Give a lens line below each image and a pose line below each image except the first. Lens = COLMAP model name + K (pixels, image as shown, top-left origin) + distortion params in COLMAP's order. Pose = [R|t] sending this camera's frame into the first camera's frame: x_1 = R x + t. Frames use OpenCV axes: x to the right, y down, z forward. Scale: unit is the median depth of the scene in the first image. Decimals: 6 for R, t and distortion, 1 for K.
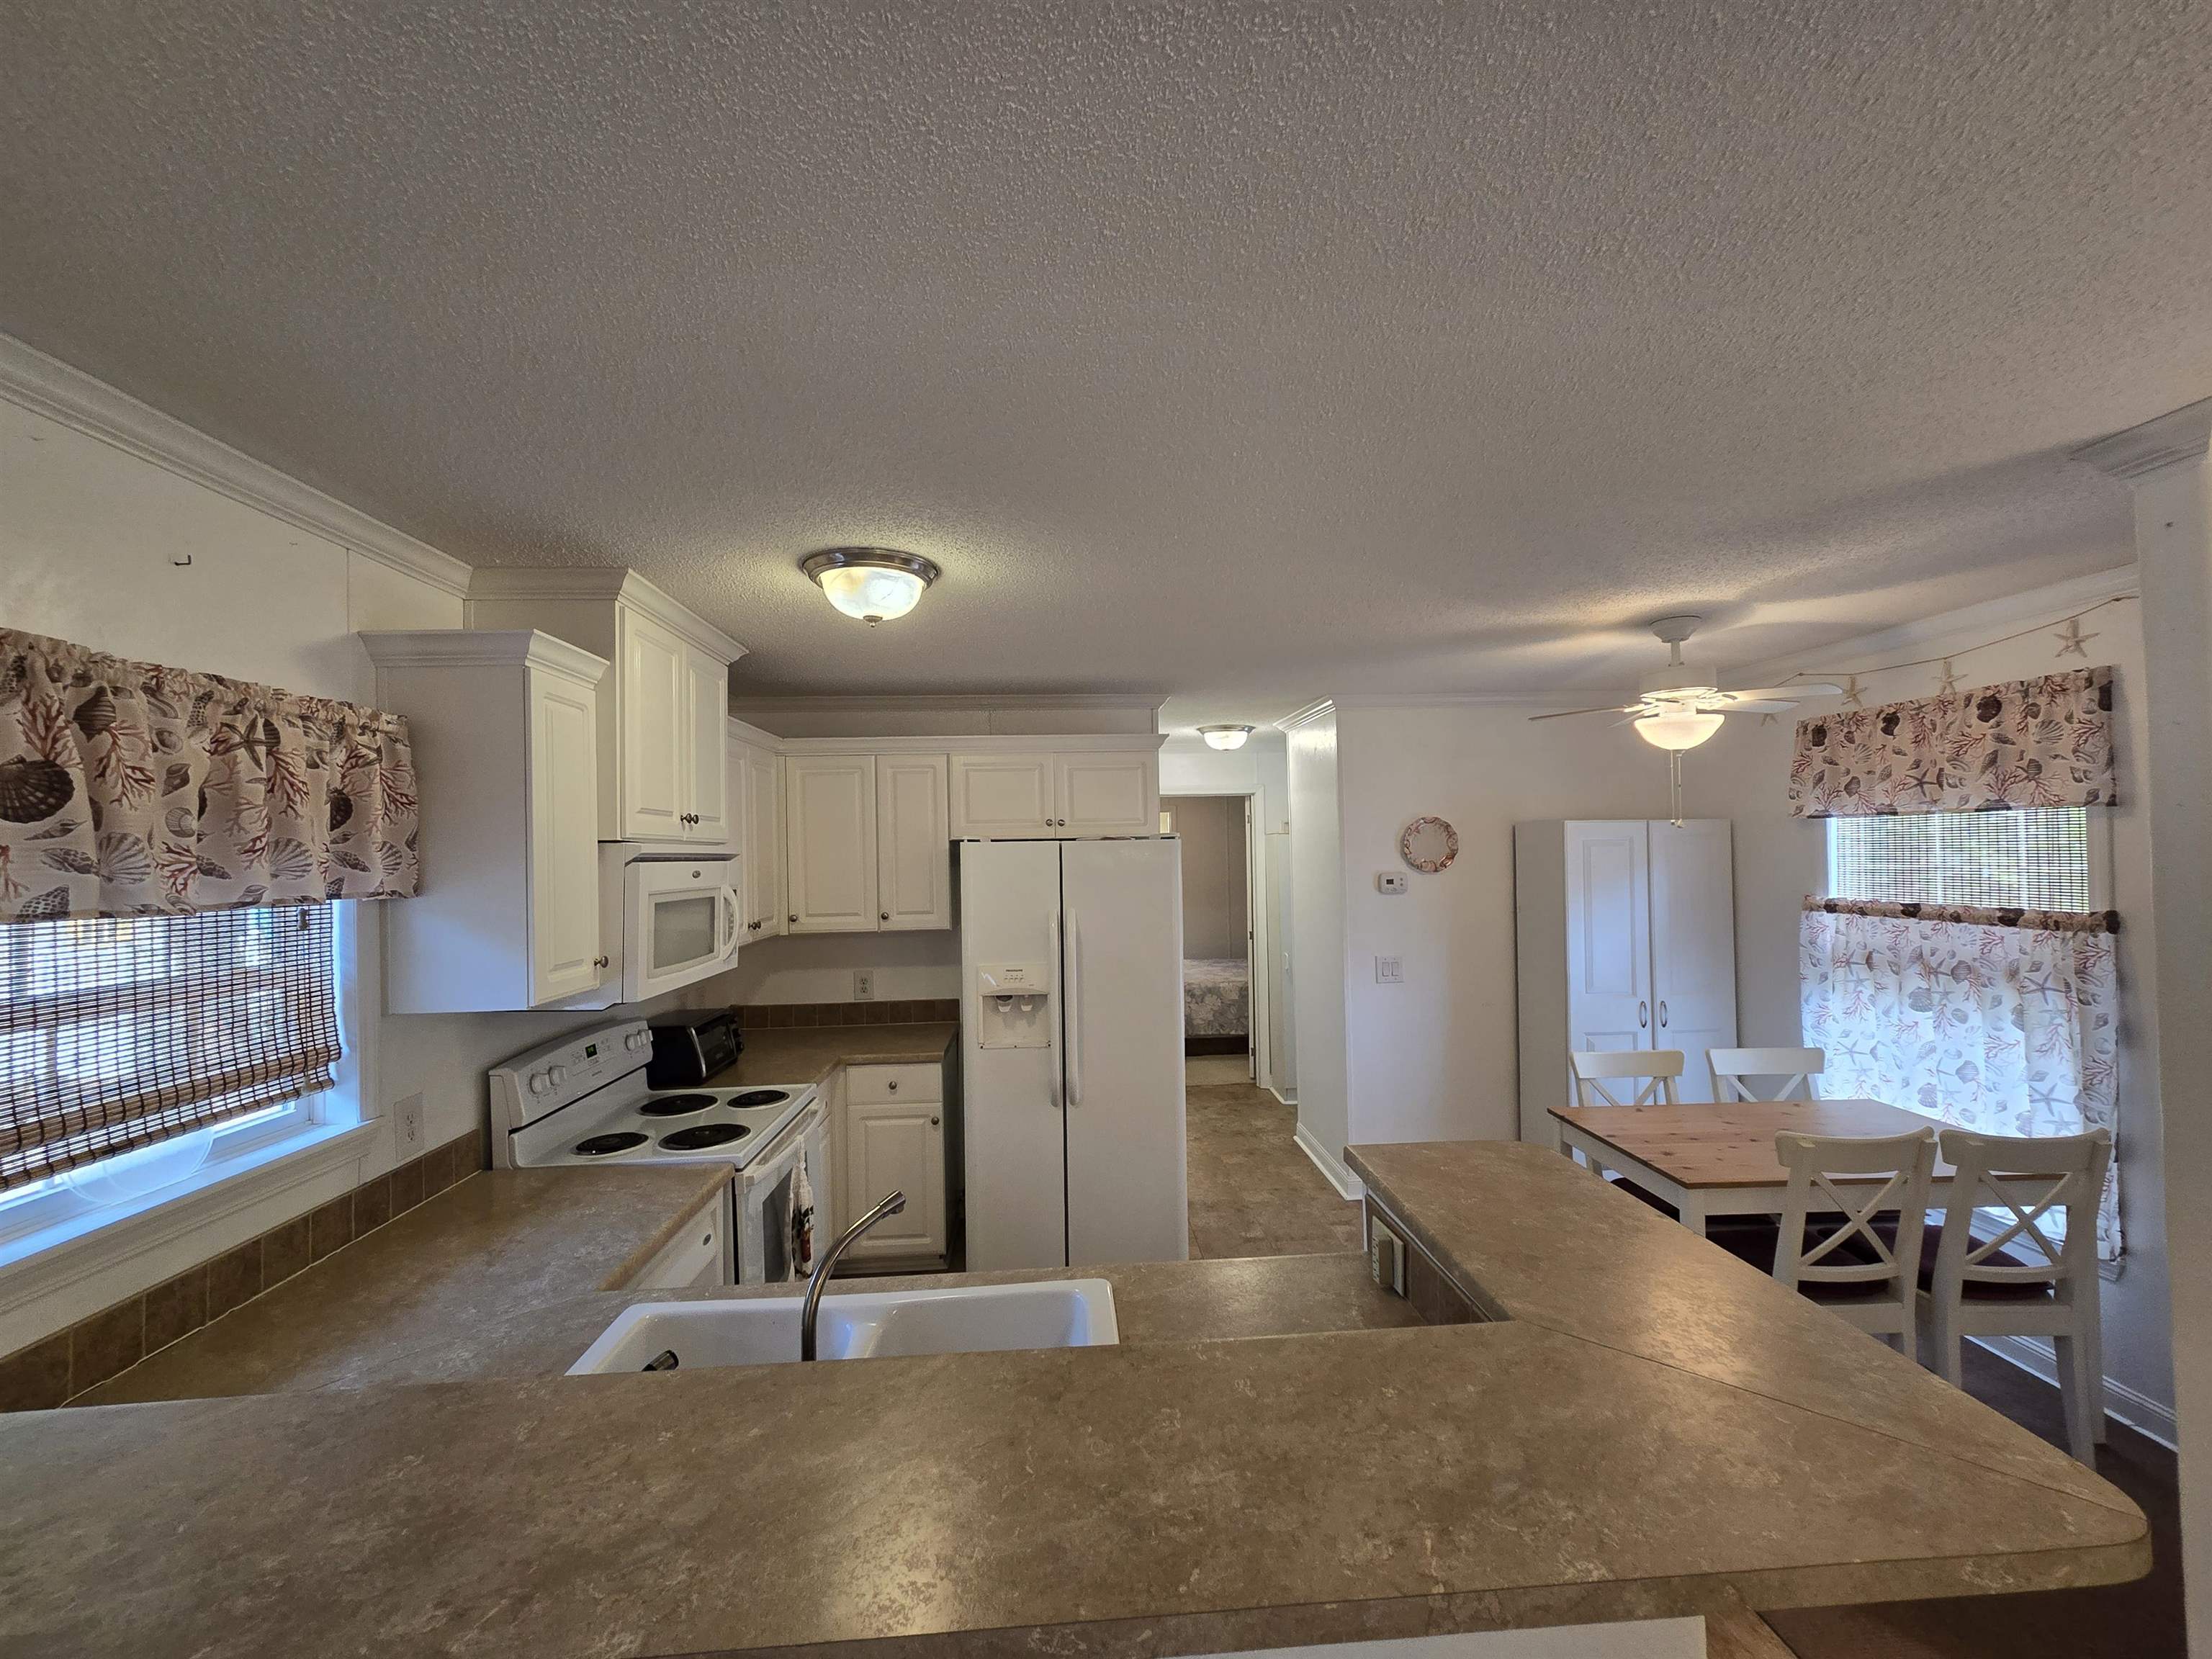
lens RADIAL K [[927.9, 0, 1106.0], [0, 927.9, 829.5], [0, 0, 1]] dist [0.013828, 0.000489]
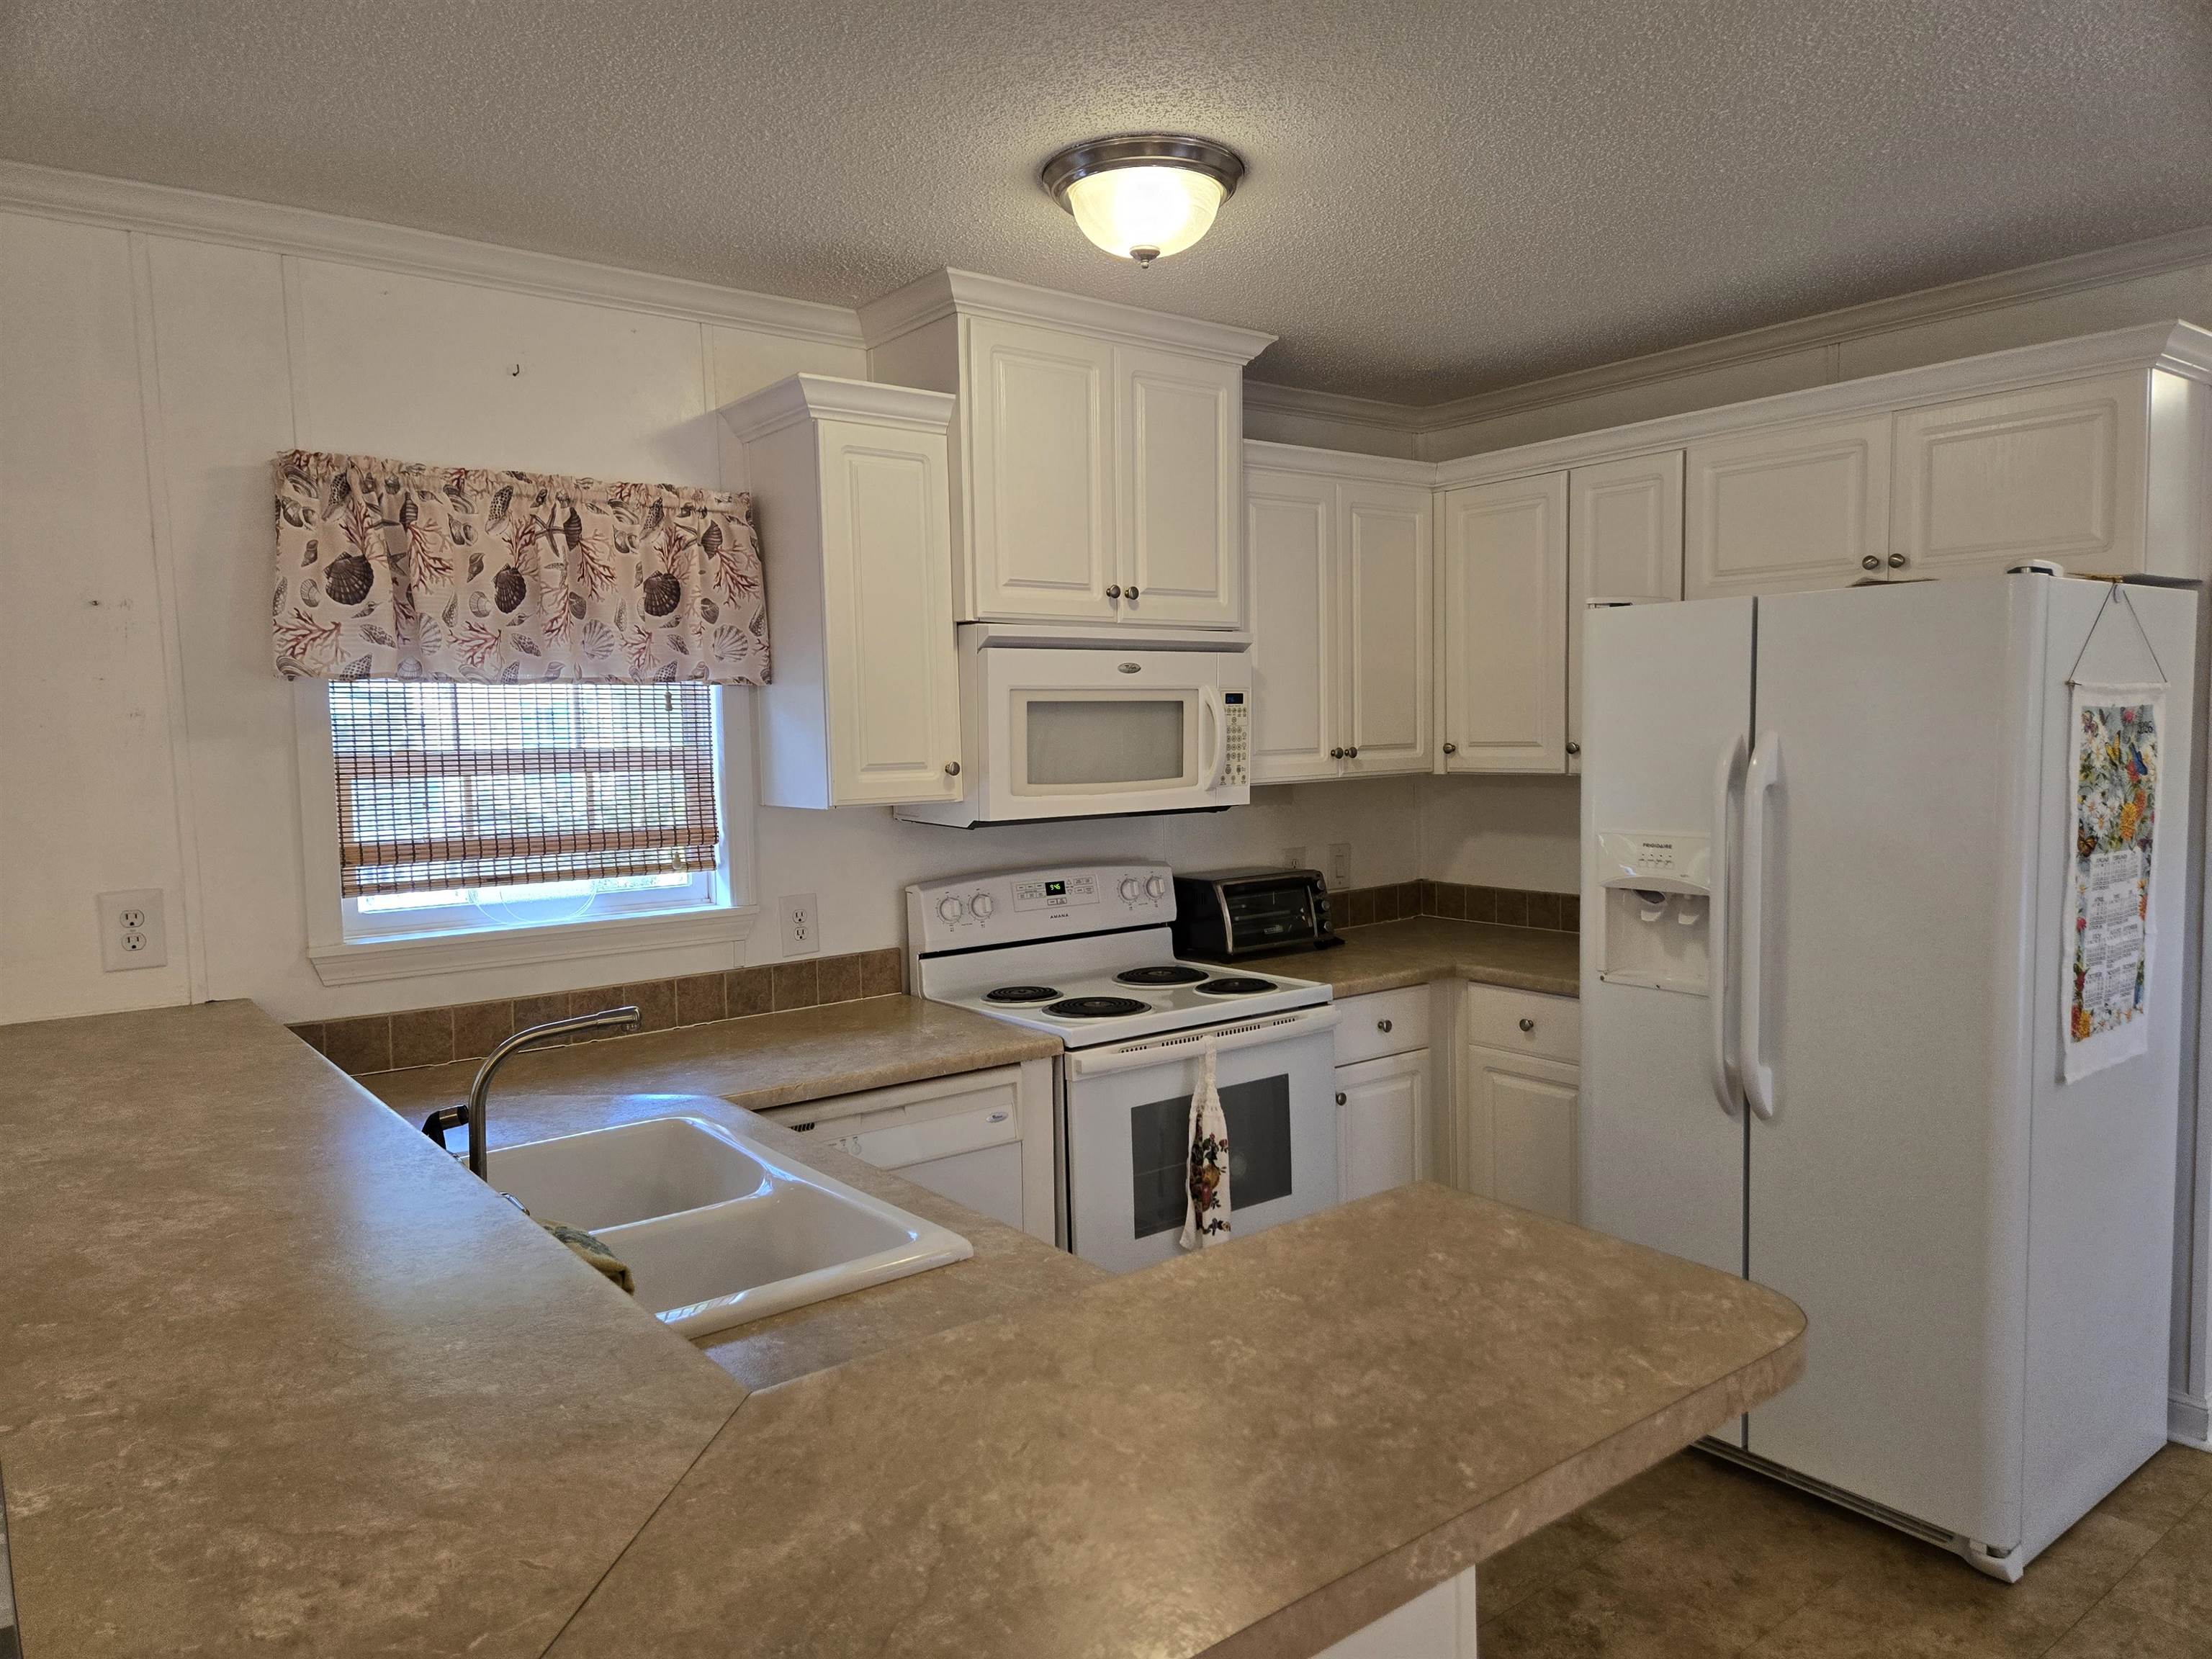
lens RADIAL K [[1494.3, 0, 1103.5], [0, 1494.3, 816.7], [0, 0, 1]] dist [0.055000, -0.004019]
pose [[0.560516, 0.060483, -0.825932, 0.737932], [0.029127, 0.995273, 0.092651, 0.075789], [0.827631, -0.075989, 0.556104, 0.428734]]
